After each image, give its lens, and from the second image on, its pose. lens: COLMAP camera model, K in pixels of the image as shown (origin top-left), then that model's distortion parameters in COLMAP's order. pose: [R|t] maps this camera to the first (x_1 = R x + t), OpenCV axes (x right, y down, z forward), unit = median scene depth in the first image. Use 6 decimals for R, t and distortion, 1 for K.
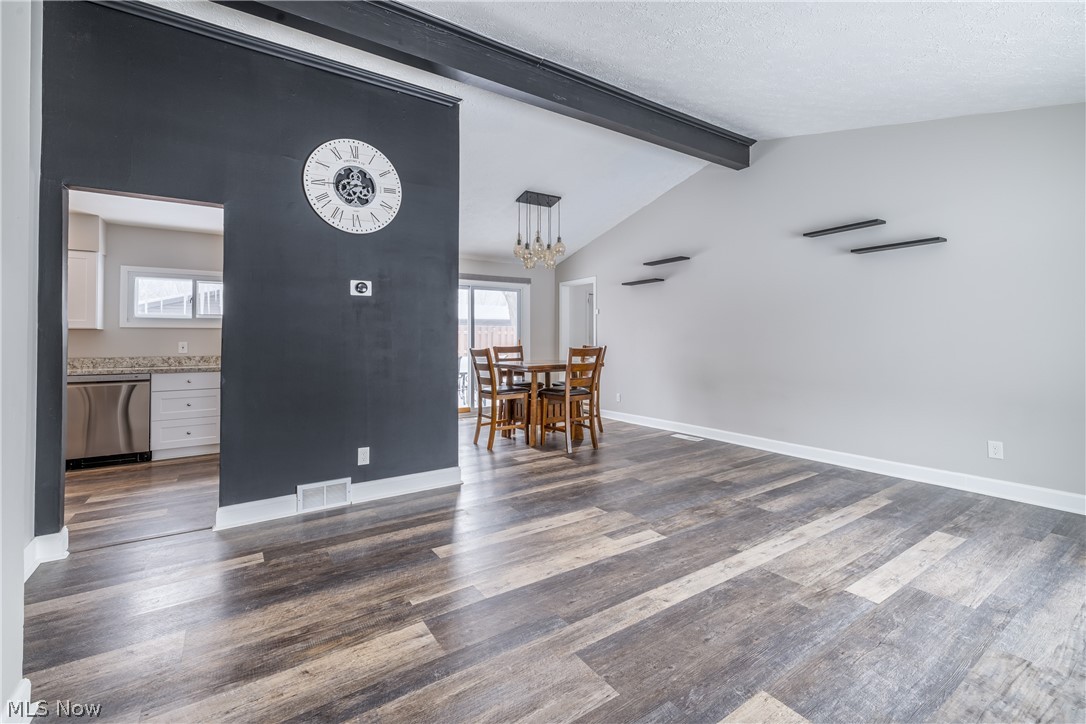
lens RADIAL K [[464.1, 0, 540.7], [0, 464.1, 342.8], [0, 0, 1]] dist [0.000500, 0.000870]
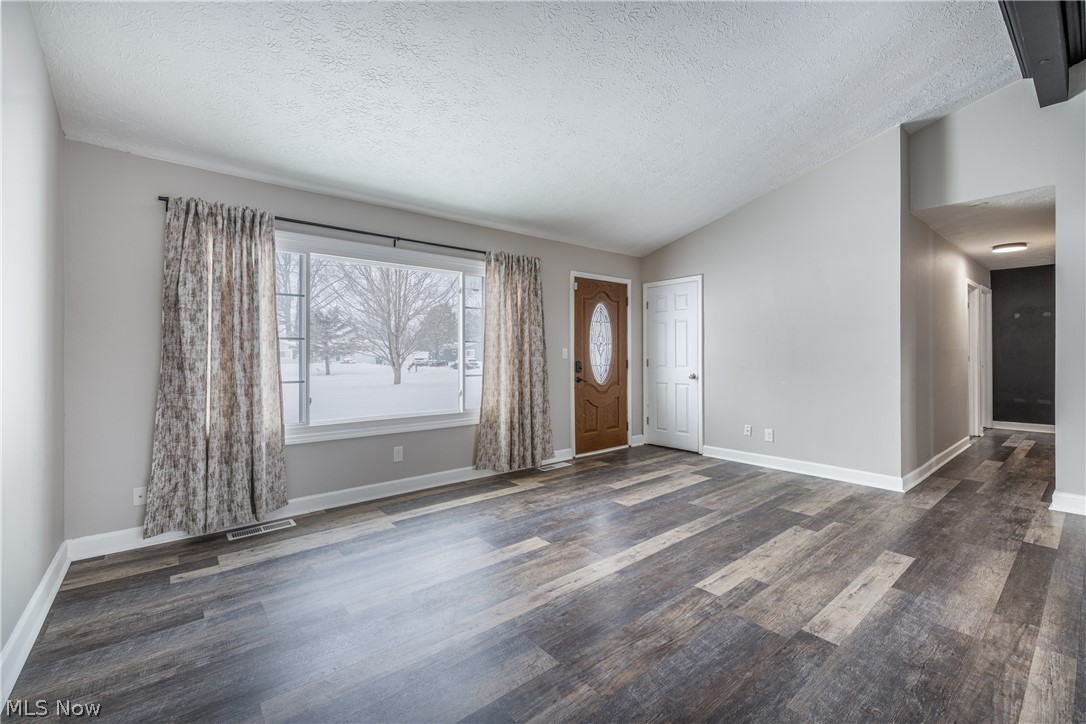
lens RADIAL K [[455.4, 0, 543.0], [0, 455.4, 362.0], [0, 0, 1]] dist [0.001344, -0.000001]
pose [[-0.995119, 0.014692, -0.097584, 0.606288], [0.012739, 0.999707, 0.020605, -0.012002], [0.097858, 0.019261, -0.995014, 1.743802]]
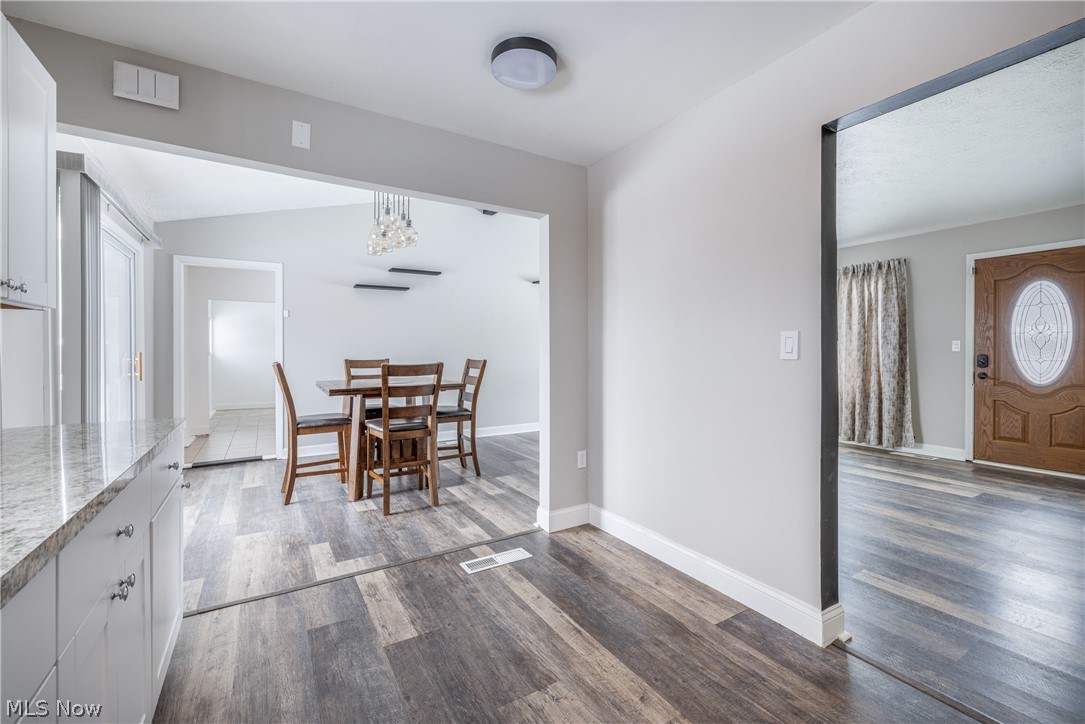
lens RADIAL K [[458.8, 0, 540.8], [0, 458.8, 343.9], [0, 0, 1]] dist [0.016008, 0.000167]
pose [[0.040882, 0.020532, 0.998953, -1.410751], [0.014199, 0.999676, -0.021128, -0.001429], [-0.999063, 0.015048, 0.040577, 1.426253]]
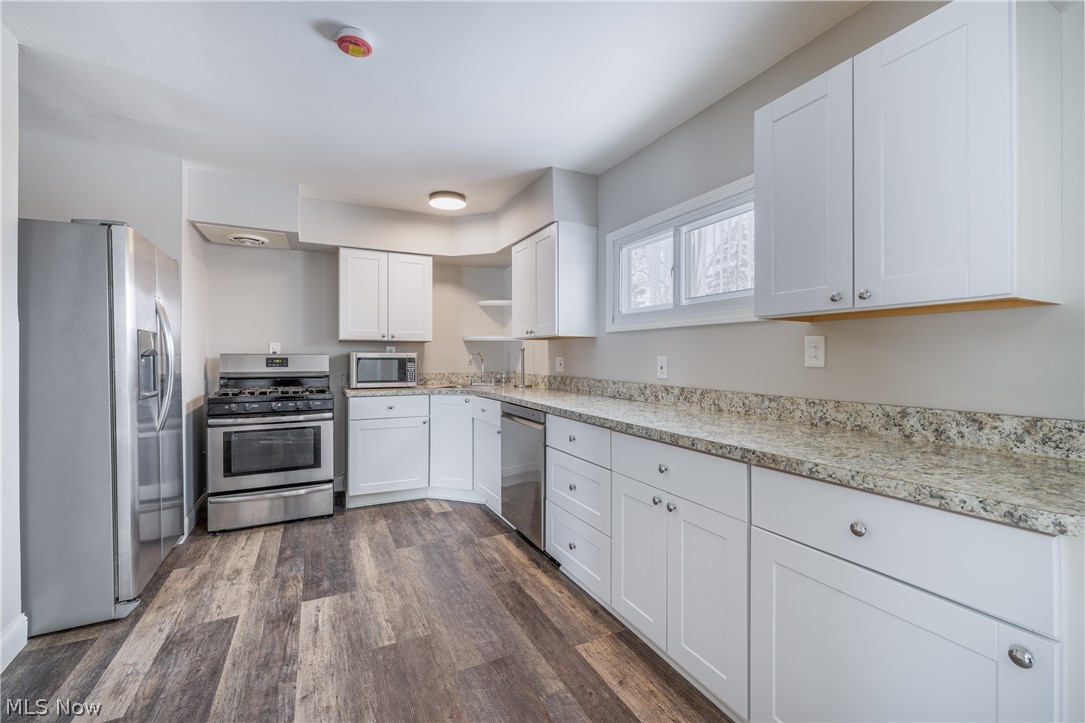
lens RADIAL K [[454.9, 0, 542.5], [0, 454.9, 361.5], [0, 0, 1]] dist [0.001344, -0.000001]
pose [[-0.124920, 0.014860, -0.992055, -0.475017], [-0.010405, 0.999813, 0.016287, -0.005387], [0.992112, 0.012357, -0.124742, 1.687720]]
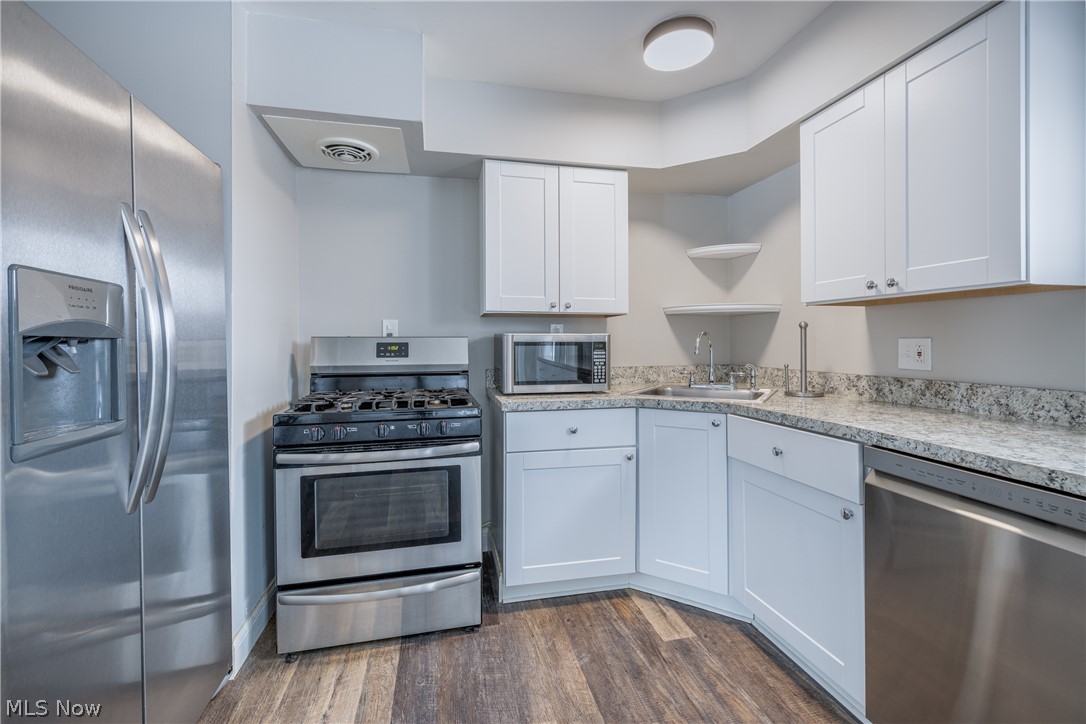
lens RADIAL K [[464.1, 0, 540.7], [0, 464.1, 342.8], [0, 0, 1]] dist [0.000500, 0.000870]
pose [[-0.359843, 0.011534, -0.932942, -0.974681], [-0.003142, 0.999903, 0.013574, 0.000869], [0.933008, 0.007815, -0.359772, 1.331357]]
